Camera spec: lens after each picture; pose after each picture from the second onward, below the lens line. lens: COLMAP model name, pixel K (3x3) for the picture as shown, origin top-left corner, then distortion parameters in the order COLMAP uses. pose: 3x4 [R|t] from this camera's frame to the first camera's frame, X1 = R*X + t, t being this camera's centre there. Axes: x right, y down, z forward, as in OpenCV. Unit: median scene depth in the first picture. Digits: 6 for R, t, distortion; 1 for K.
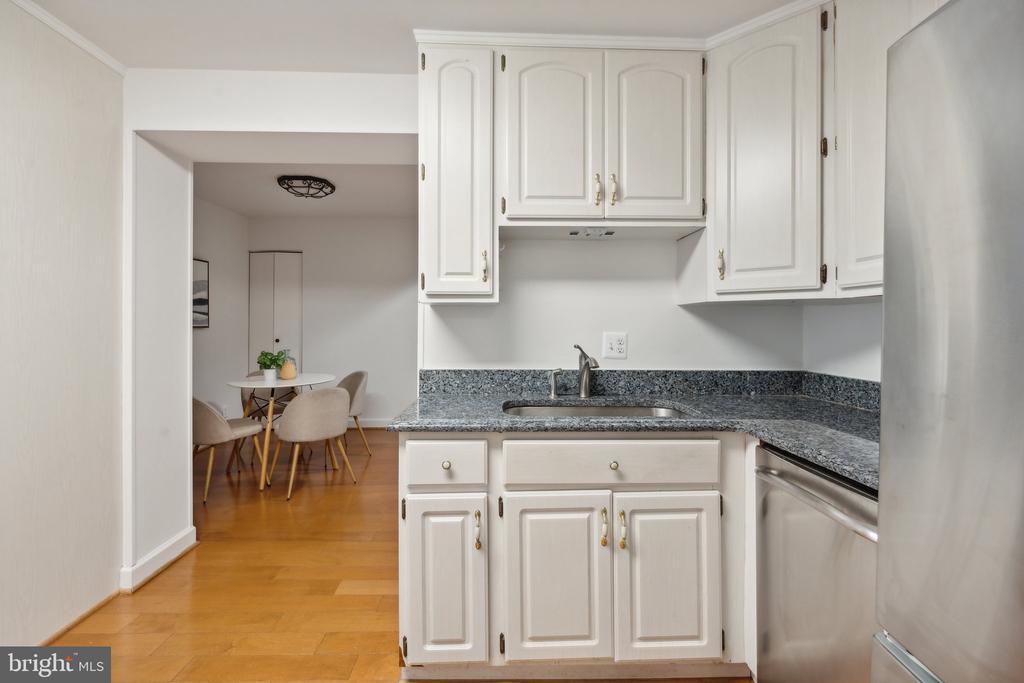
lens RADIAL K [[446.2, 0, 513.7], [0, 446.2, 326.9], [0, 0, 1]] dist [-0.010162, 0.000210]
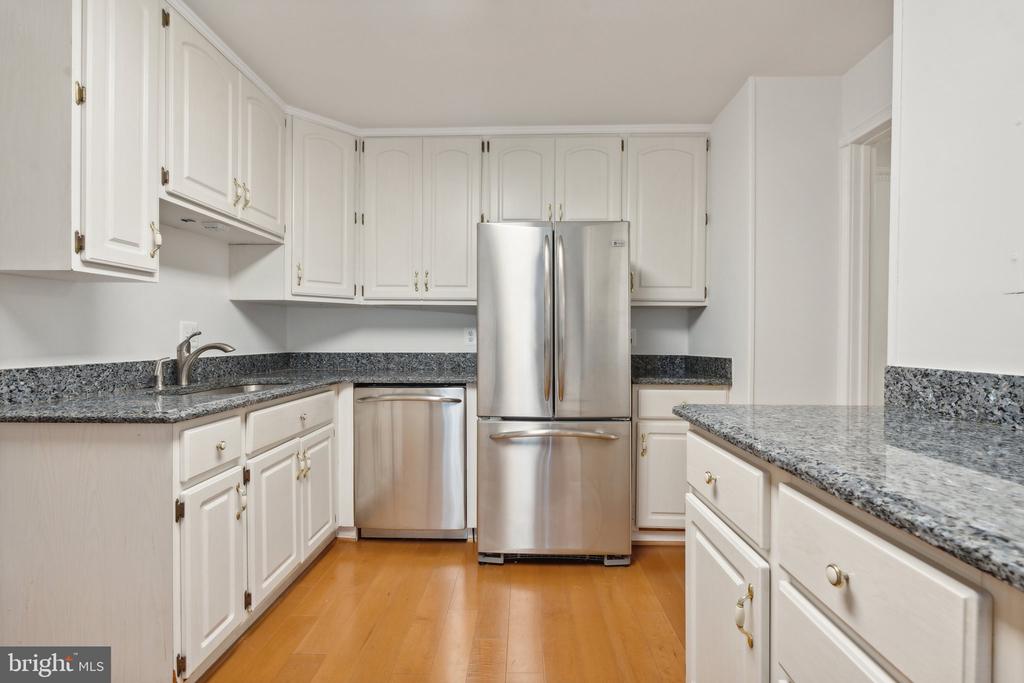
lens RADIAL K [[446.2, 0, 515.0], [0, 446.2, 342.0], [0, 0, 1]] dist [-0.010162, 0.000210]
pose [[0.054955, -0.015333, 0.998371, -1.039922], [-0.003822, 0.999872, 0.015567, 0.056126], [-0.998482, -0.004672, 0.054889, 0.271389]]
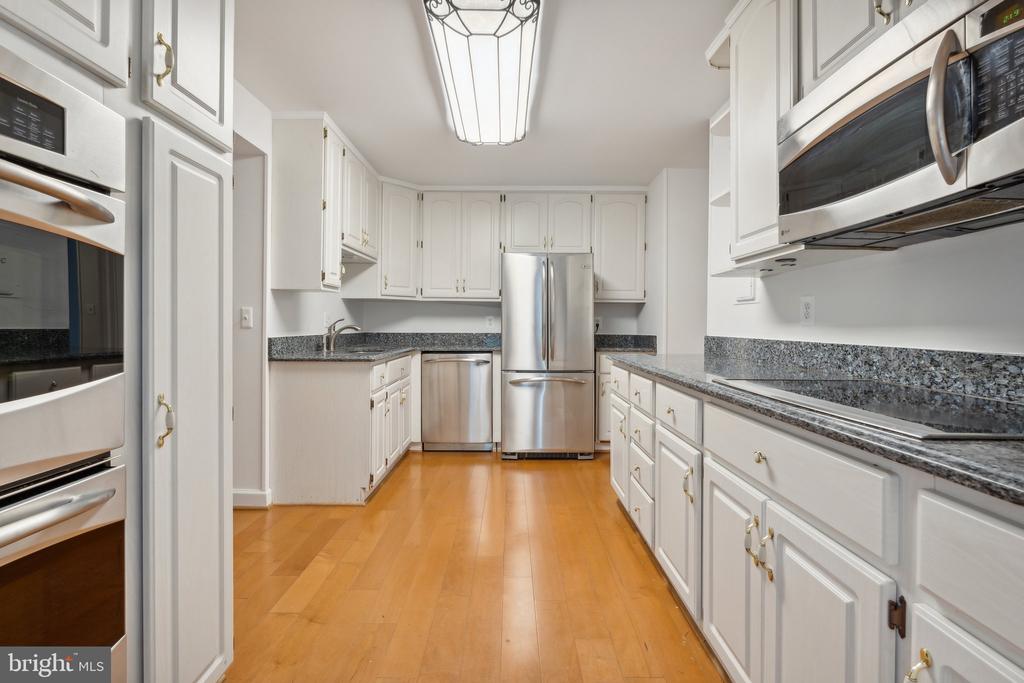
lens RADIAL K [[446.2, 0, 508.8], [0, 446.2, 321.5], [0, 0, 1]] dist [-0.010162, 0.000210]
pose [[0.041226, -0.000633, 0.999150, -1.984024], [-0.006541, 0.999978, 0.000904, 0.057090], [-0.999128, -0.006572, 0.041221, 0.335394]]
